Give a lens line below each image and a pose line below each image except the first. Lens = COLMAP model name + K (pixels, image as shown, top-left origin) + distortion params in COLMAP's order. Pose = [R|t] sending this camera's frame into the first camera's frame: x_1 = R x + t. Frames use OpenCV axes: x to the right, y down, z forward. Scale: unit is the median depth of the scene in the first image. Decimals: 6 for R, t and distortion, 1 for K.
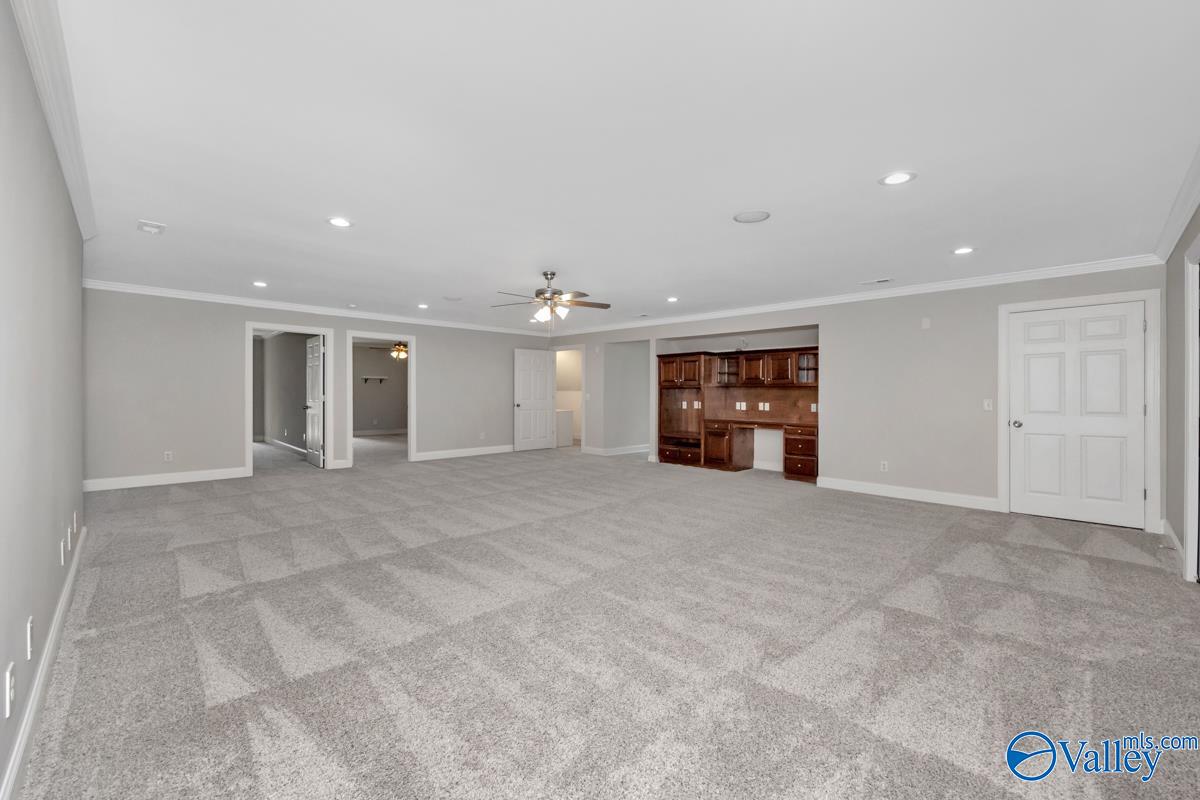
lens RADIAL K [[487.8, 0, 600.0], [0, 487.8, 400.0], [0, 0, 1]] dist [-0.003048, -0.000053]
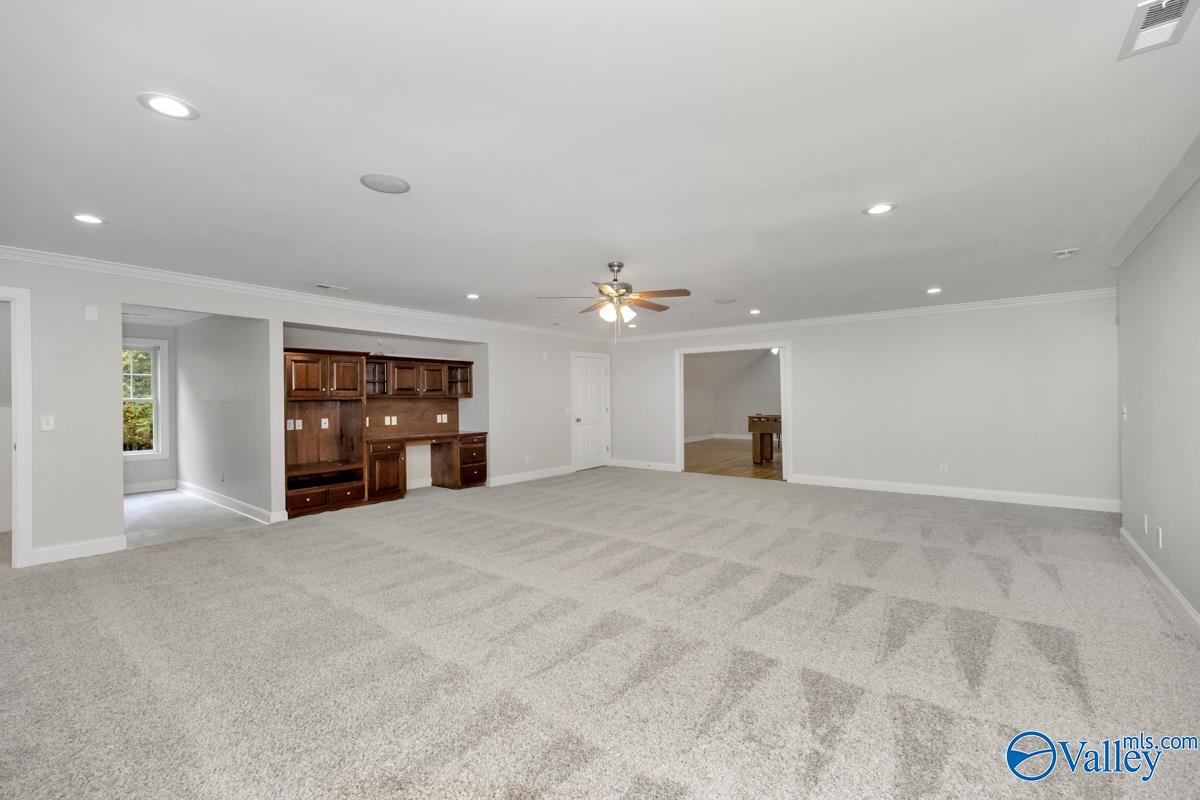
lens RADIAL K [[516.3, 0, 600.0], [0, 516.3, 400.0], [0, 0, 1]] dist [-0.000609, -0.000060]
pose [[-0.128557, 0.000383, 0.991702, -0.663599], [0.028177, 0.999598, 0.003267, -0.017282], [-0.991302, 0.028363, -0.128516, 0.768922]]
